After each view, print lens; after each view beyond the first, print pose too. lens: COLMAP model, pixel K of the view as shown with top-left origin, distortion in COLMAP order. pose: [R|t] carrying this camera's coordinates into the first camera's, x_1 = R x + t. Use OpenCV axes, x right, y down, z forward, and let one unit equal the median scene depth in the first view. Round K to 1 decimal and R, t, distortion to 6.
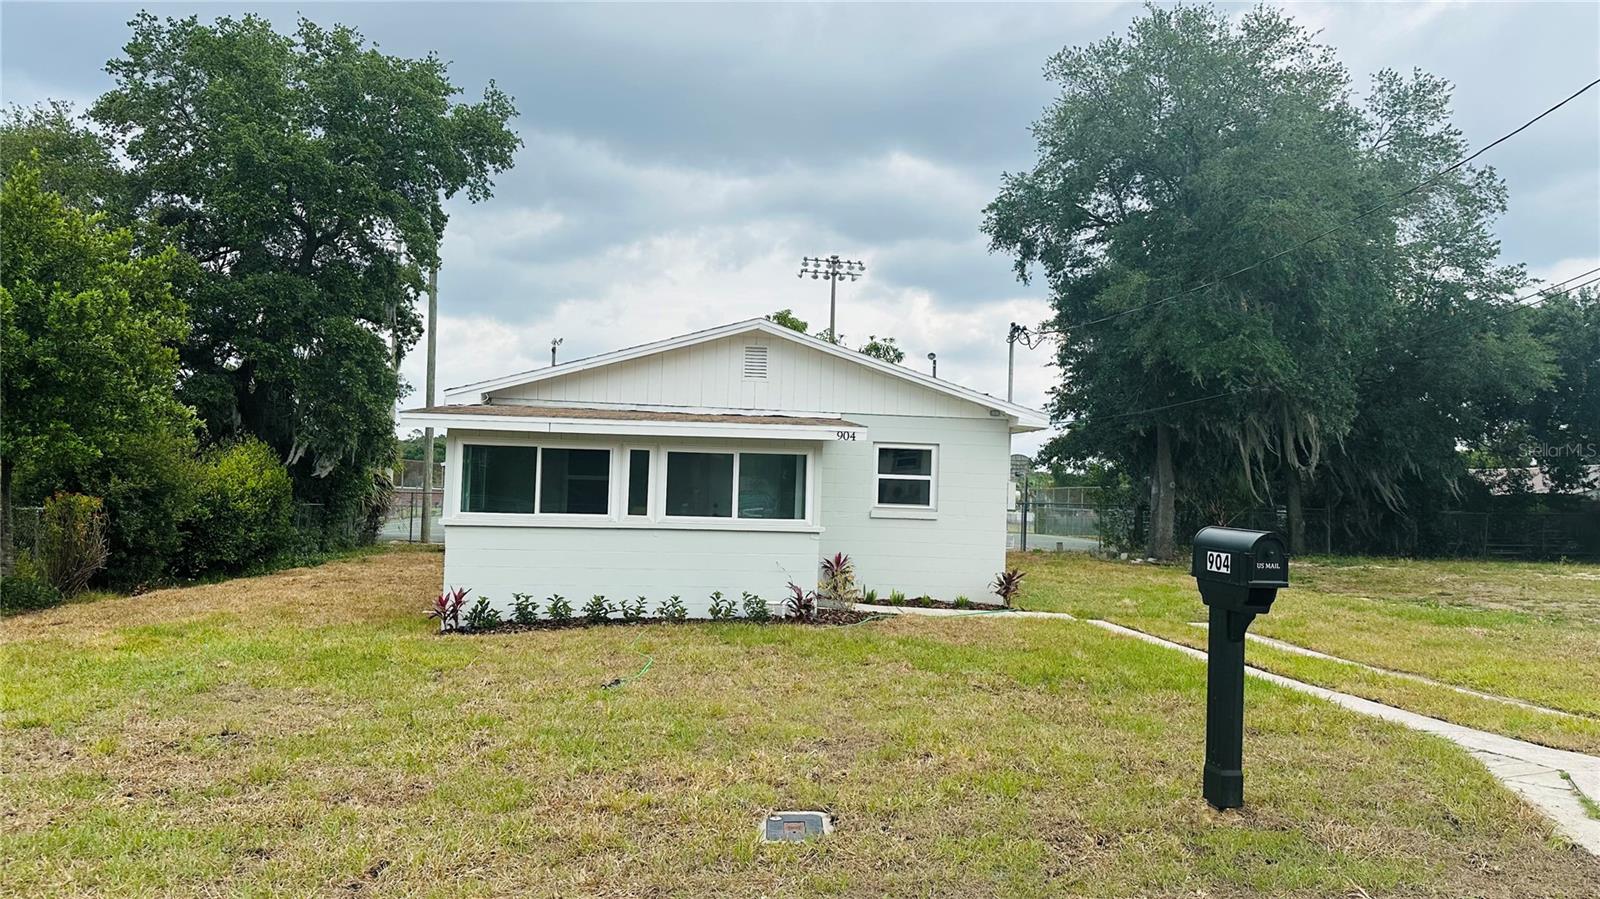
lens RADIAL K [[1128.2, 0, 808.2], [0, 1128.2, 453.3], [0, 0, 1]] dist [0.071859, -0.087011]
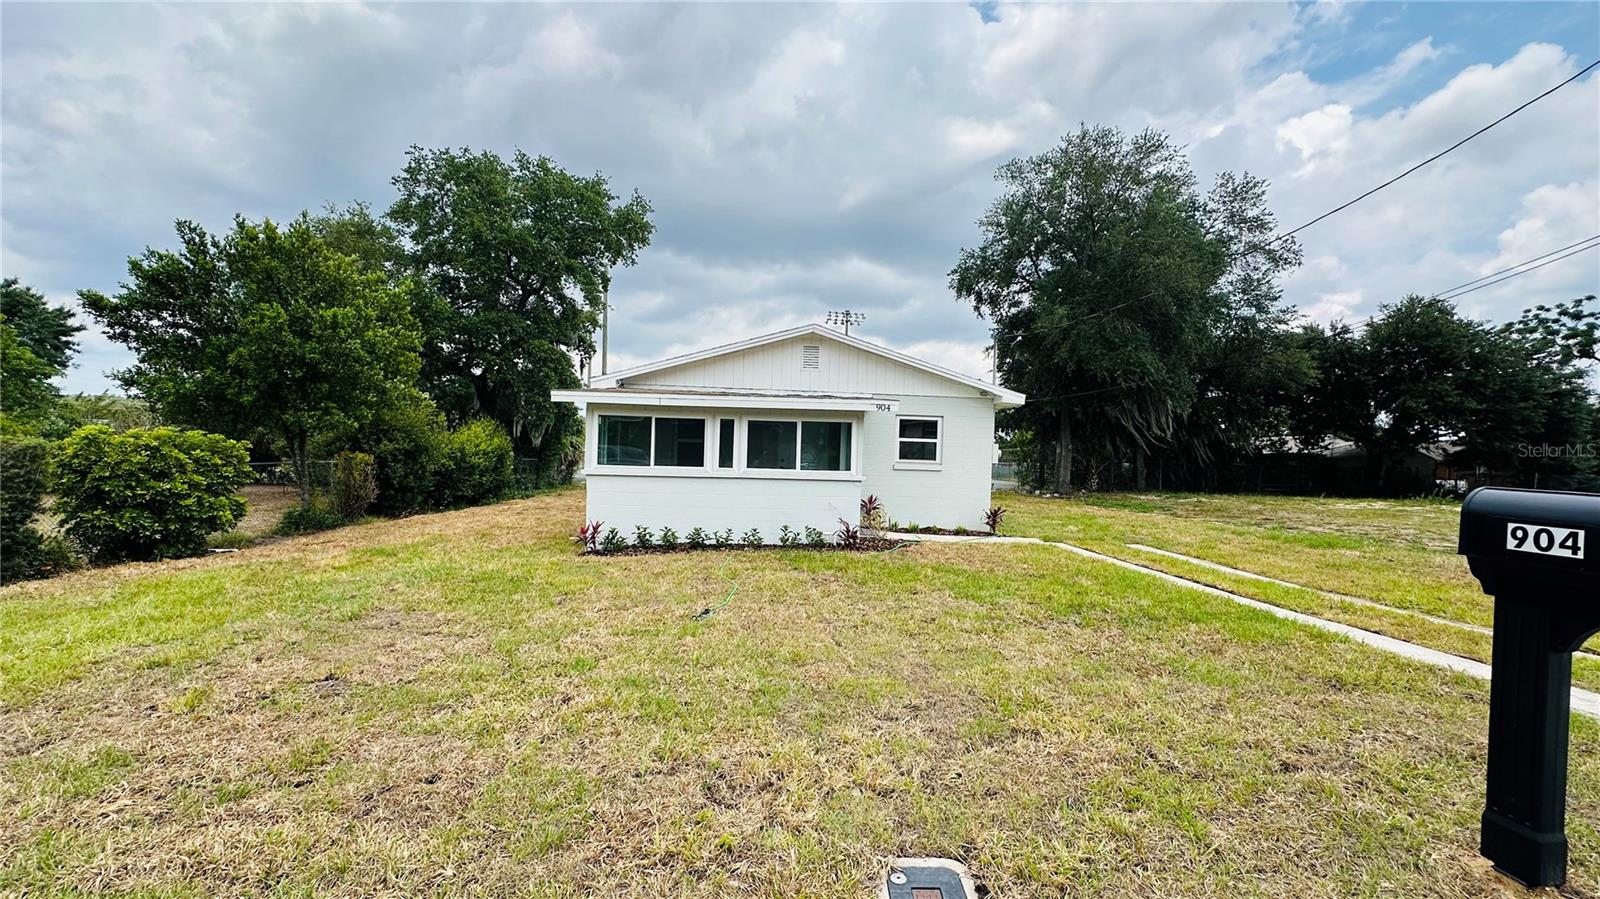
lens RADIAL K [[644.2, 0, 800.6], [0, 644.2, 448.6], [0, 0, 1]] dist [-0.001125, 0.000521]
pose [[0.999113, -0.000311, -0.042117, -0.025492], [0.001458, 0.999629, 0.027205, 0.009604], [0.042093, -0.027242, 0.998742, 0.199823]]
